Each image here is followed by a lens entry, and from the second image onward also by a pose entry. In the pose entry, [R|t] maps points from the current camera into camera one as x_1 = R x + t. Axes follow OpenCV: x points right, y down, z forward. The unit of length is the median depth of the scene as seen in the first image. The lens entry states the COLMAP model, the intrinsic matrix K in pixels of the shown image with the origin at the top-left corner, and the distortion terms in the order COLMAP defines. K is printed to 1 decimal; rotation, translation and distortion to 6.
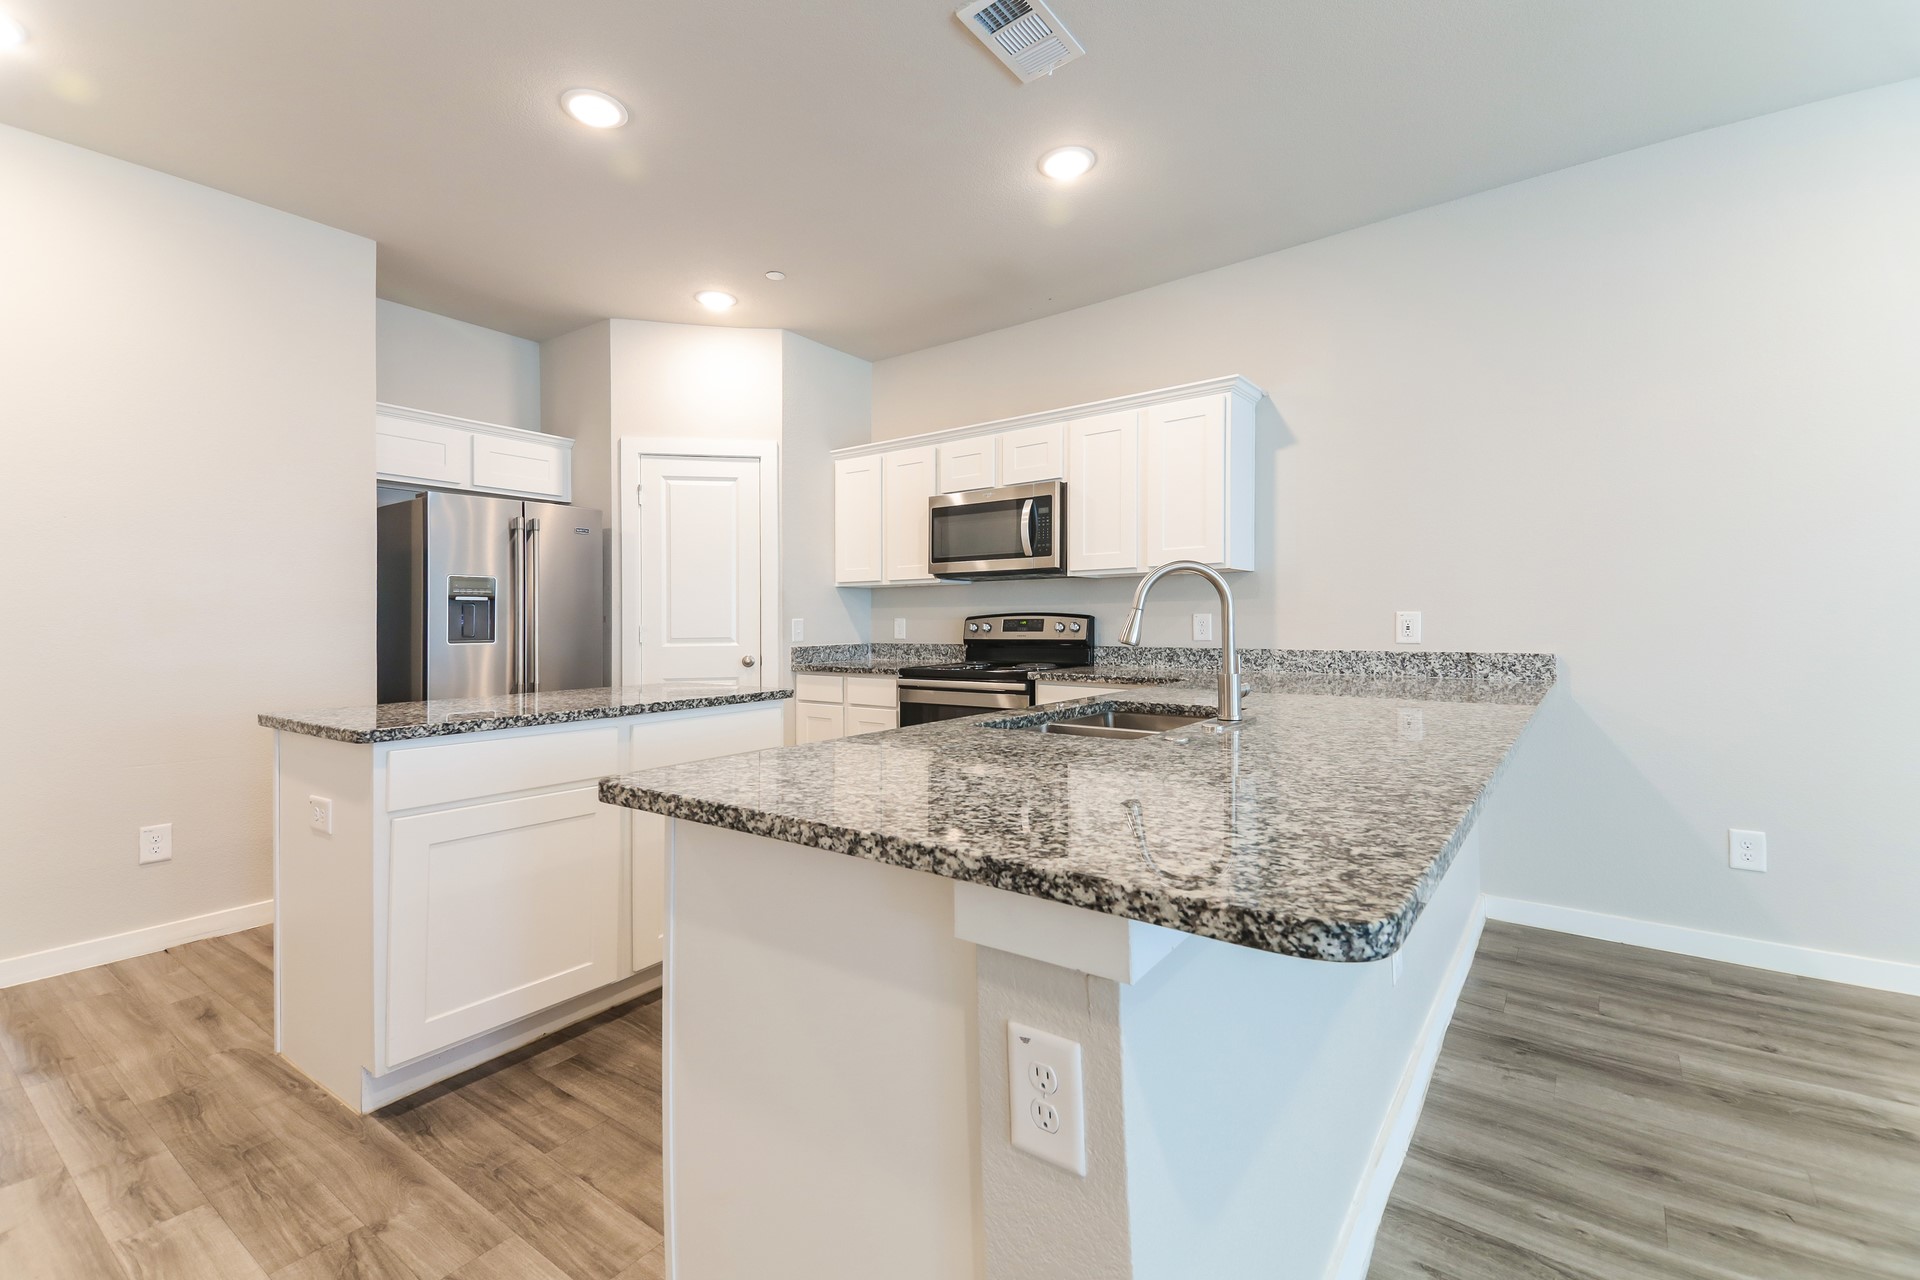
lens RADIAL K [[835.5, 0, 960.5], [0, 835.5, 619.1], [0, 0, 1]] dist [0.081580, -0.000084]
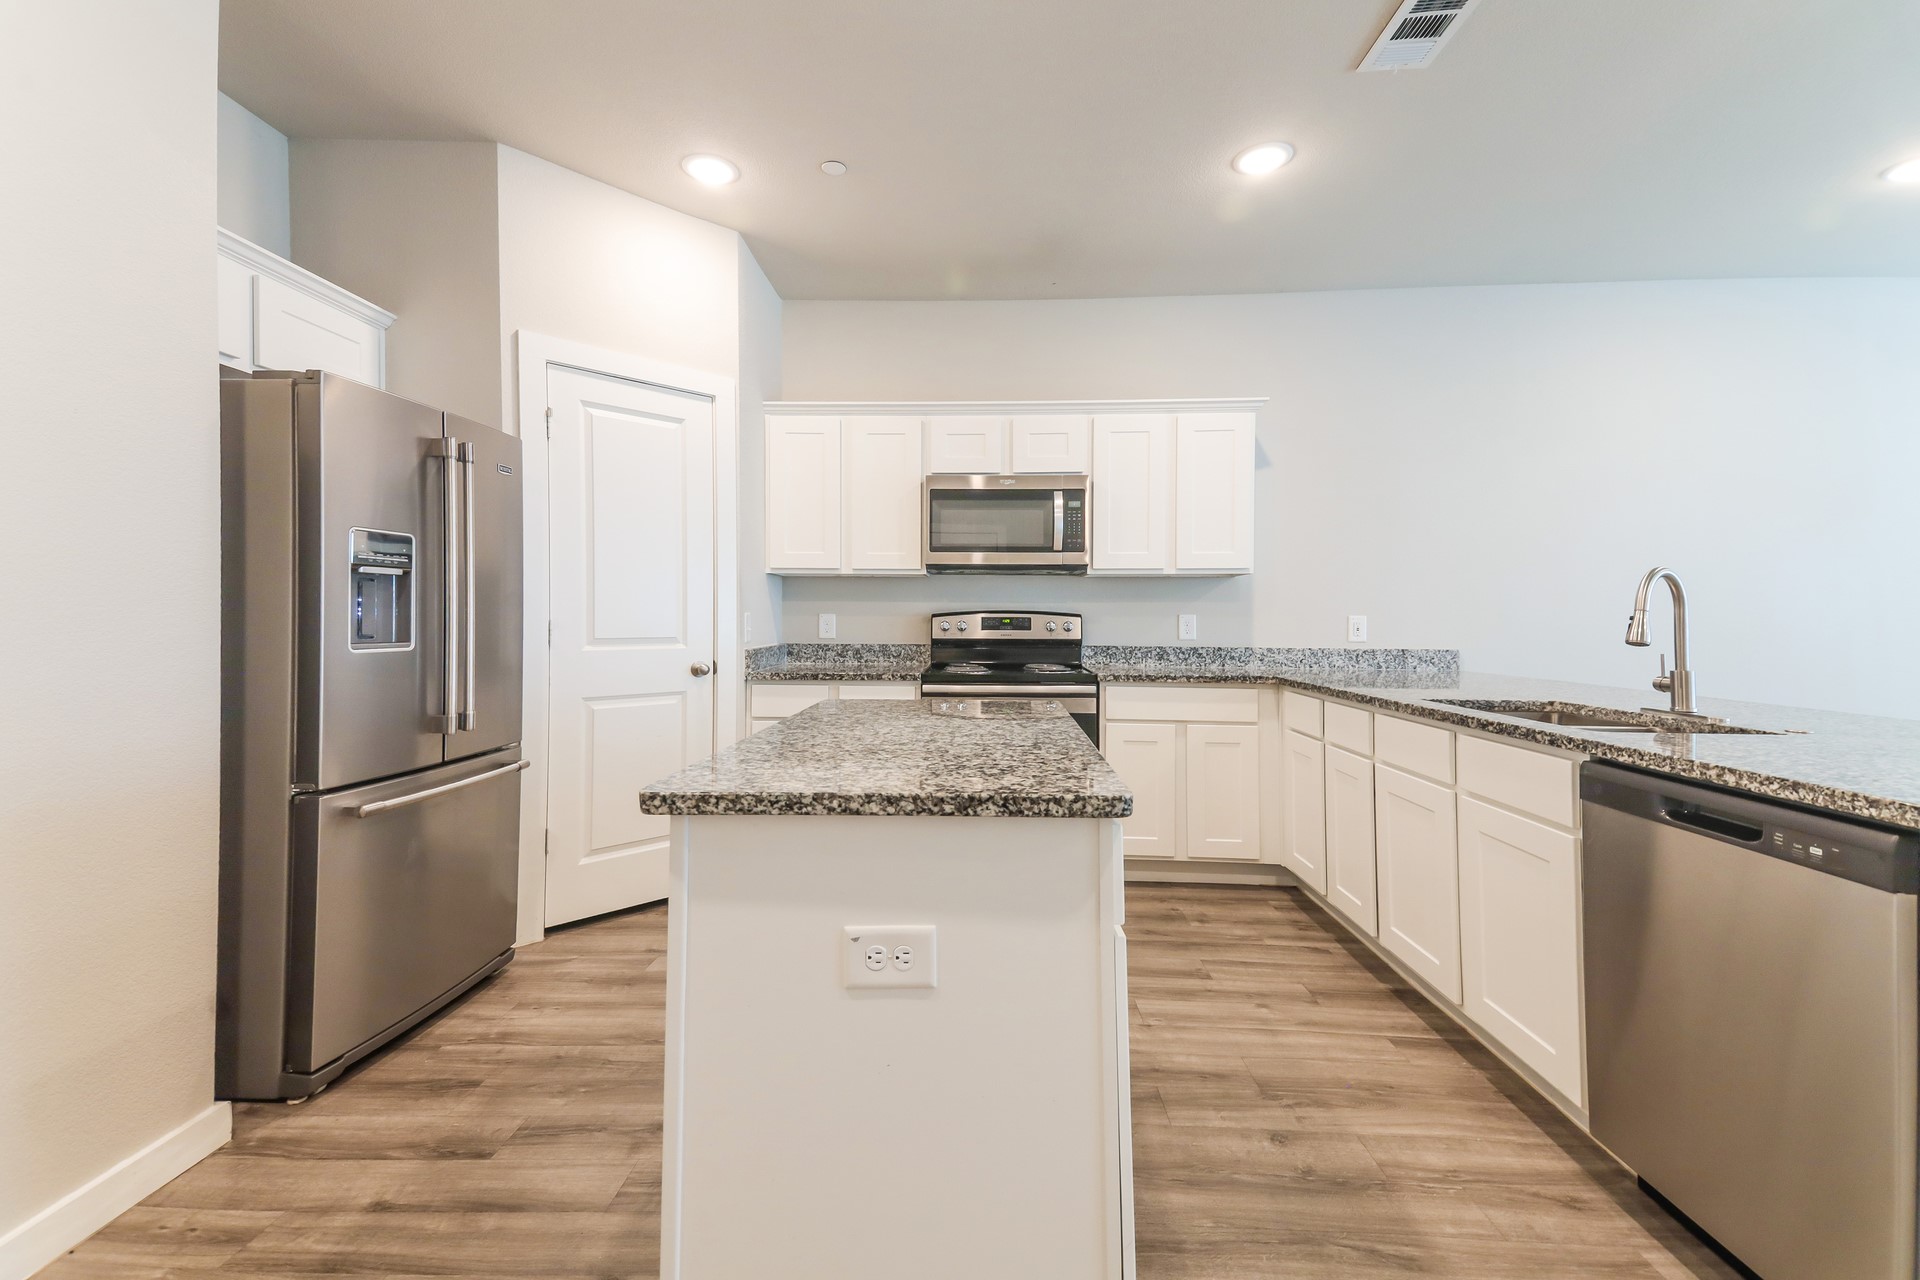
lens RADIAL K [[835.5, 0, 960.5], [0, 835.5, 619.1], [0, 0, 1]] dist [0.081580, -0.000084]
pose [[0.817356, 0.011096, 0.576026, -0.532544], [-0.013889, 0.999903, 0.000448, 0.002616], [-0.575965, -0.008367, 0.817432, 0.278471]]
